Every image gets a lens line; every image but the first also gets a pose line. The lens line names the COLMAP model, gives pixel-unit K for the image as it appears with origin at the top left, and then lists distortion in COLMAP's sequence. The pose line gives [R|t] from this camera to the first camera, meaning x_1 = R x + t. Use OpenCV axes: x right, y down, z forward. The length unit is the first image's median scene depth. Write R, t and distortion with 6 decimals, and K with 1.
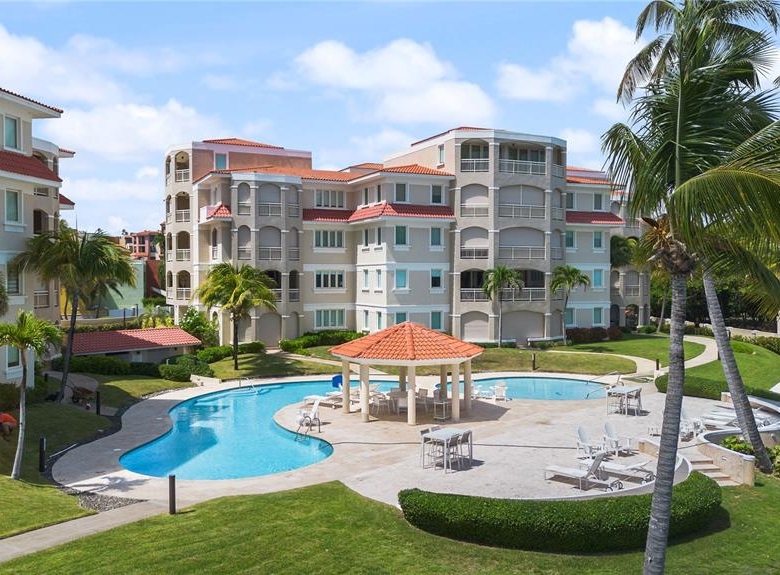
lens RADIAL K [[738.8, 0, 376.1], [0, 738.8, 285.8], [0, 0, 1]] dist [0.060005, 0.000000]
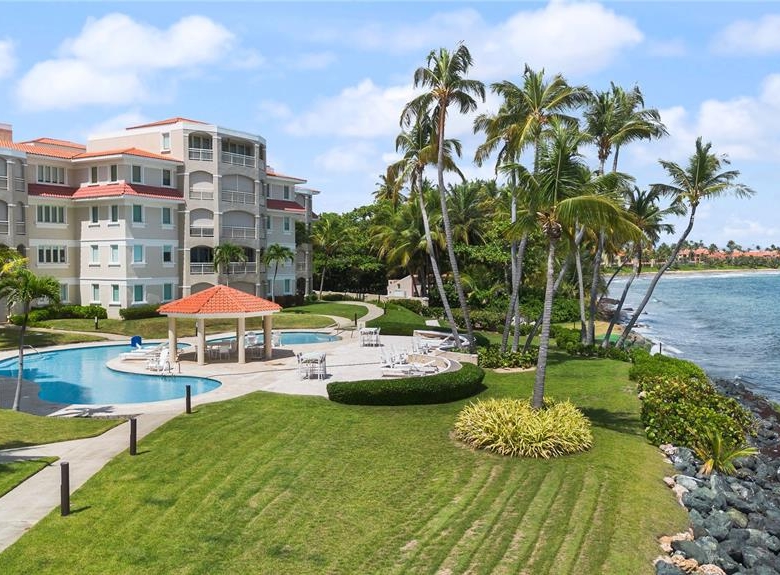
lens RADIAL K [[738.8, 0, 391.4], [0, 738.8, 289.4], [0, 0, 1]] dist [0.060005, 0.000000]
pose [[0.834245, -0.021814, 0.550963, -0.255744], [0.009155, 0.999627, 0.025715, 0.018072], [-0.551318, -0.016409, 0.834134, -0.119583]]
